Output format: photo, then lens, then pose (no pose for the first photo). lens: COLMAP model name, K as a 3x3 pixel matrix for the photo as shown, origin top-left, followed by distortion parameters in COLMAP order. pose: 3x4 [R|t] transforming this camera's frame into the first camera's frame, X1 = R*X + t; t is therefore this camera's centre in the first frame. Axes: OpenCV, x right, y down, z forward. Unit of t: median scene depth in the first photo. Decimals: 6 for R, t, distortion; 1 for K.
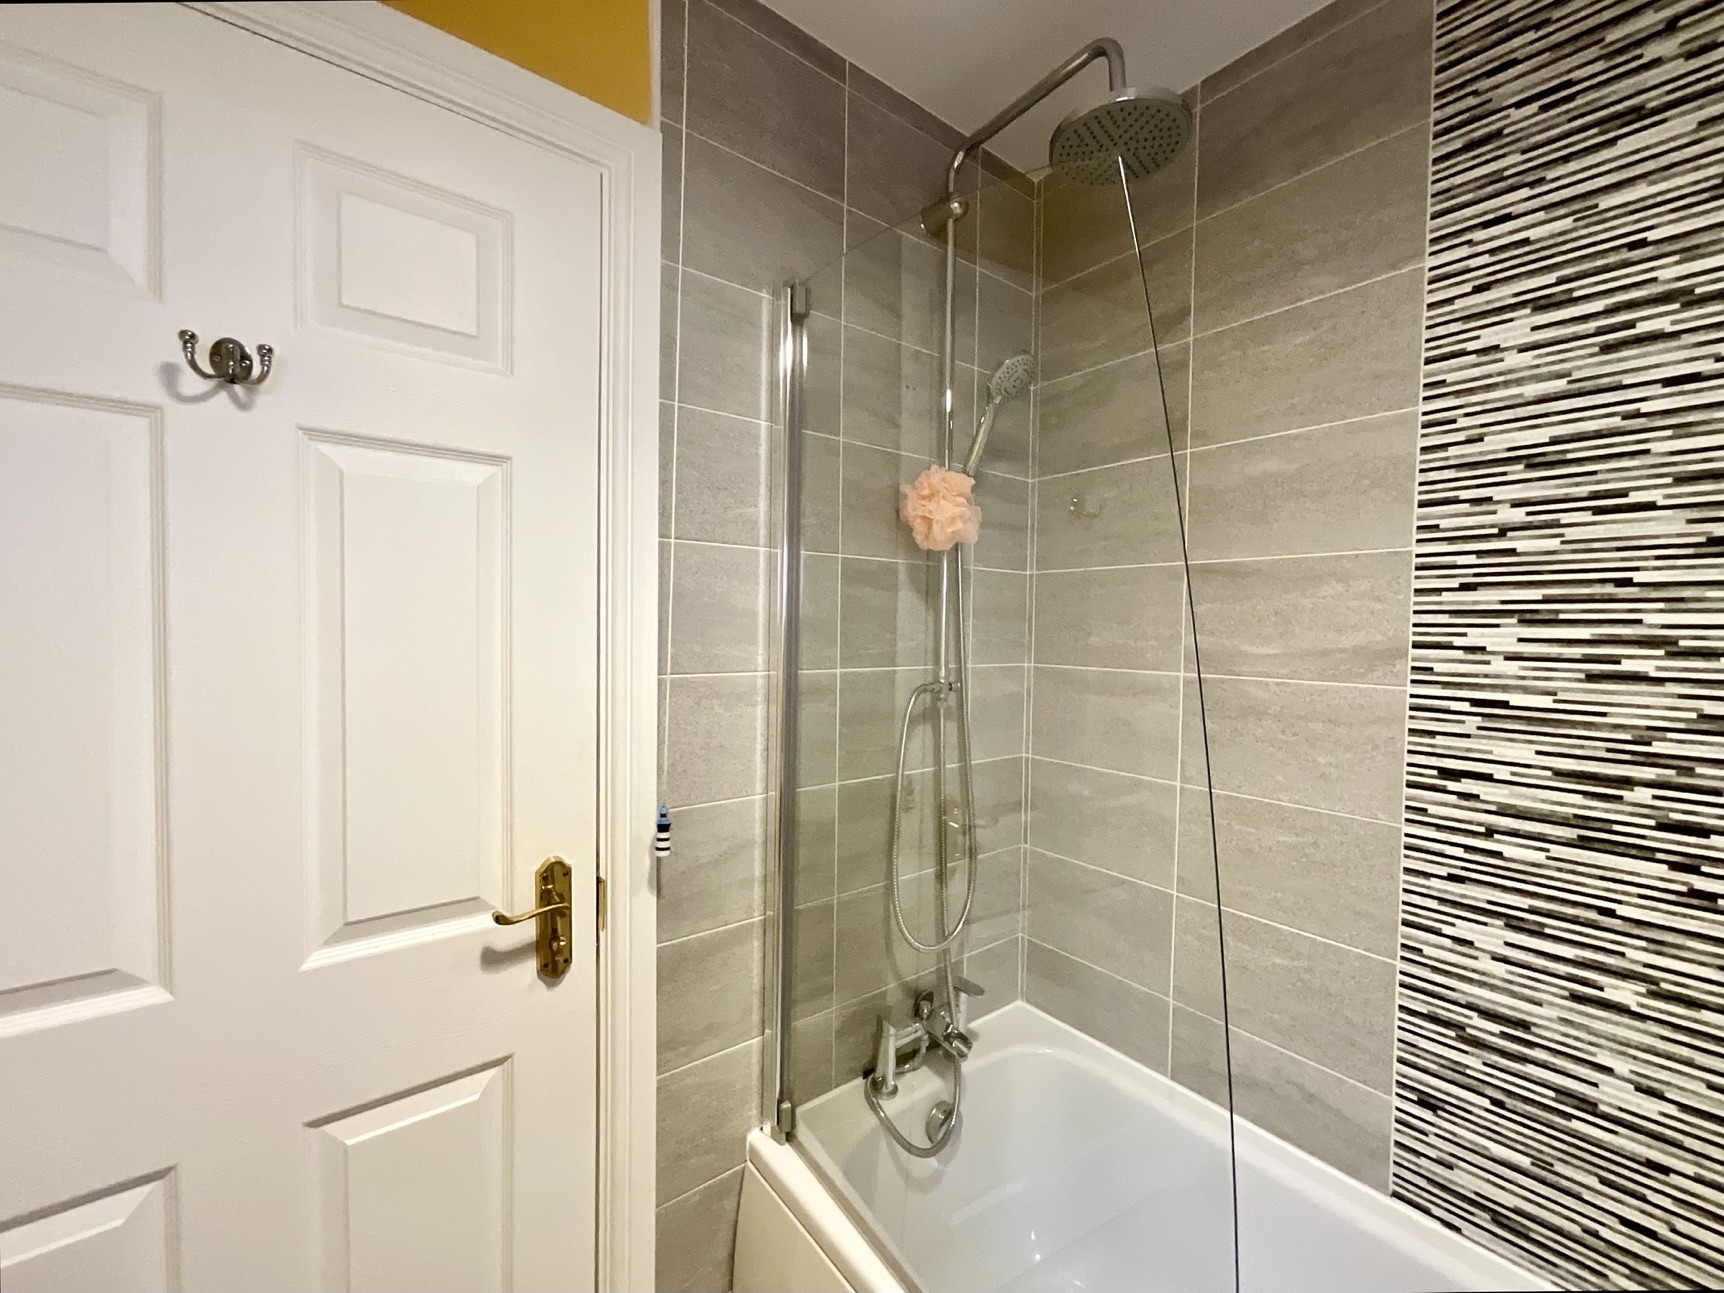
lens RADIAL K [[712.0, 0, 862.0], [0, 712.0, 646.5], [0, 0, 1]] dist [-0.000487, -0.000837]
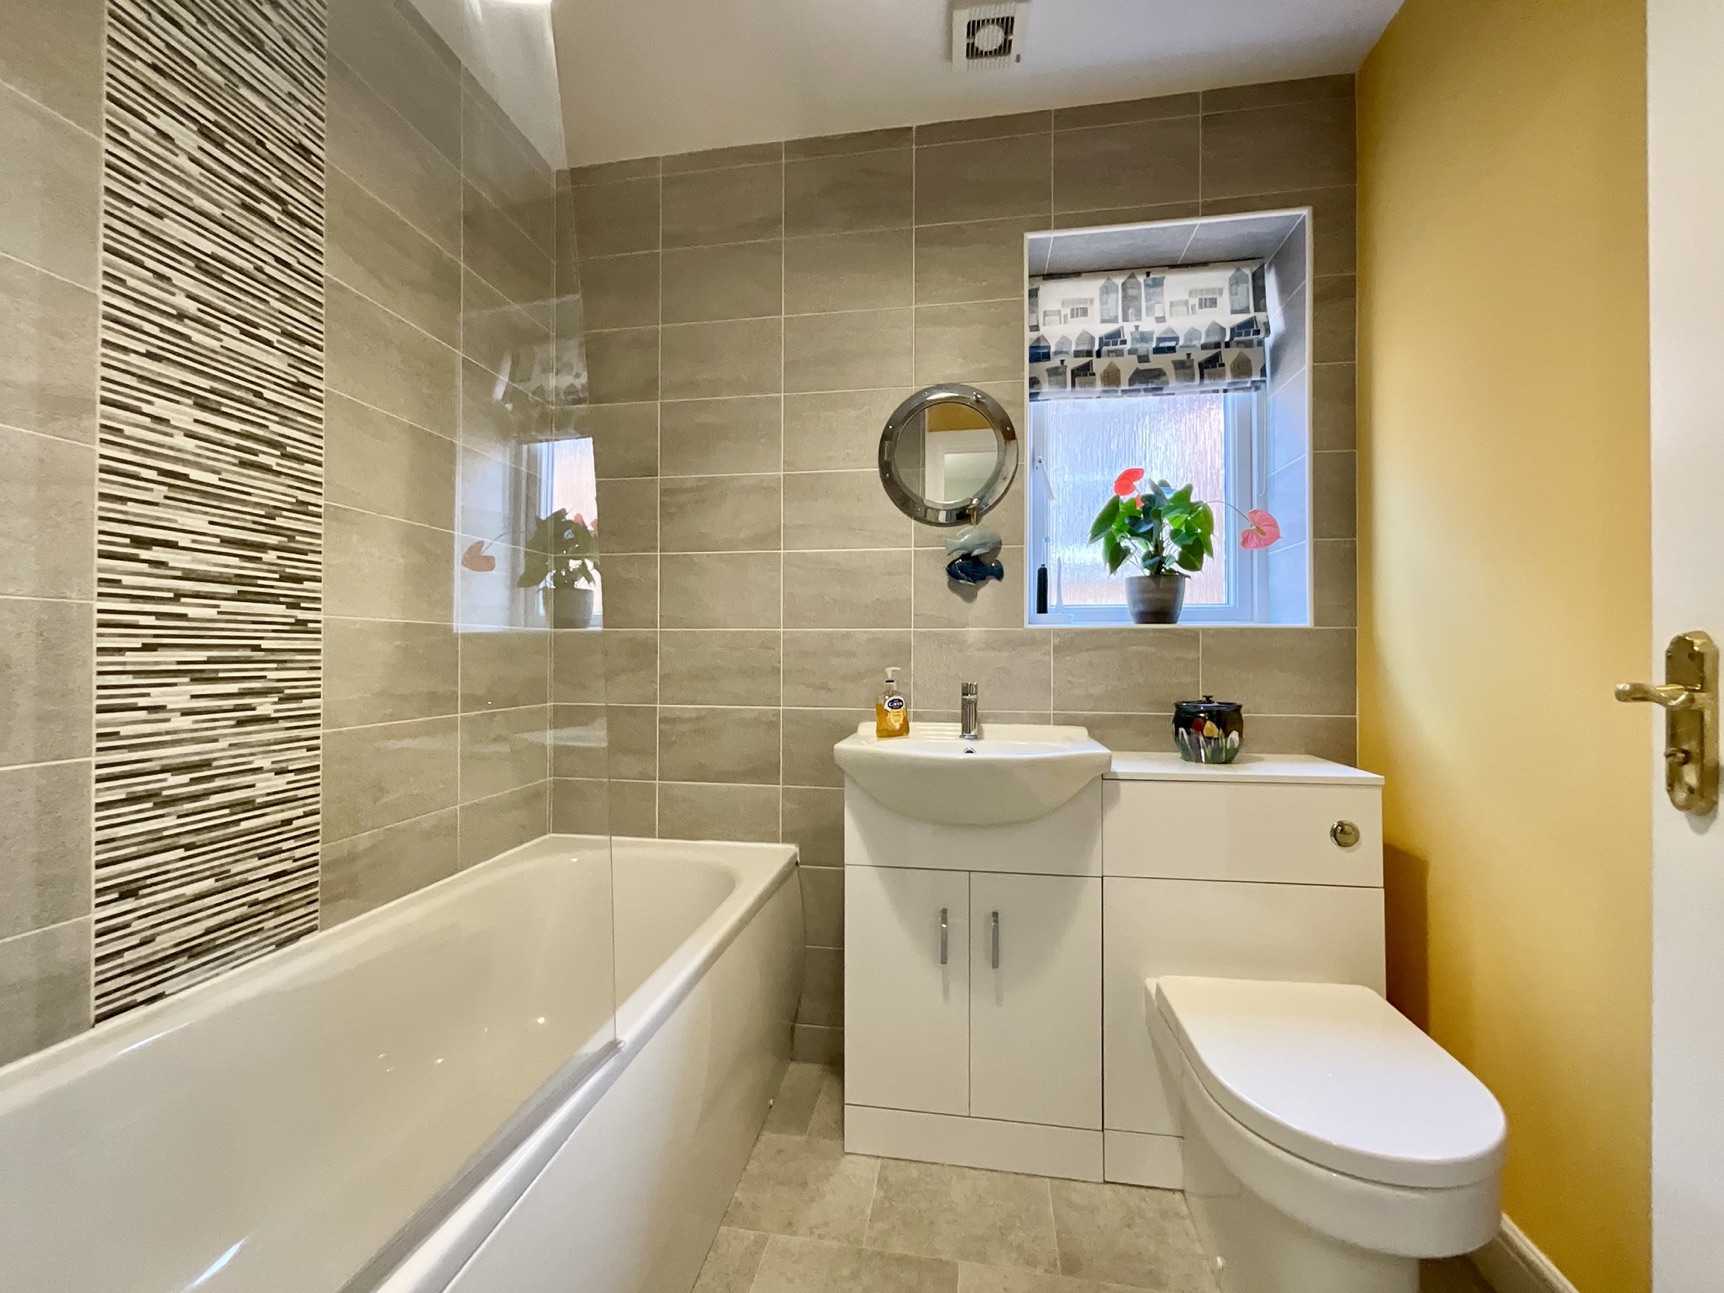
lens RADIAL K [[712.0, 0, 862.0], [0, 712.0, 646.5], [0, 0, 1]] dist [-0.000487, -0.000837]
pose [[-0.676730, -0.007069, 0.736197, -0.601290], [0.007478, 0.999836, 0.016475, 0.332566], [-0.736193, 0.016654, -0.676566, 0.987975]]
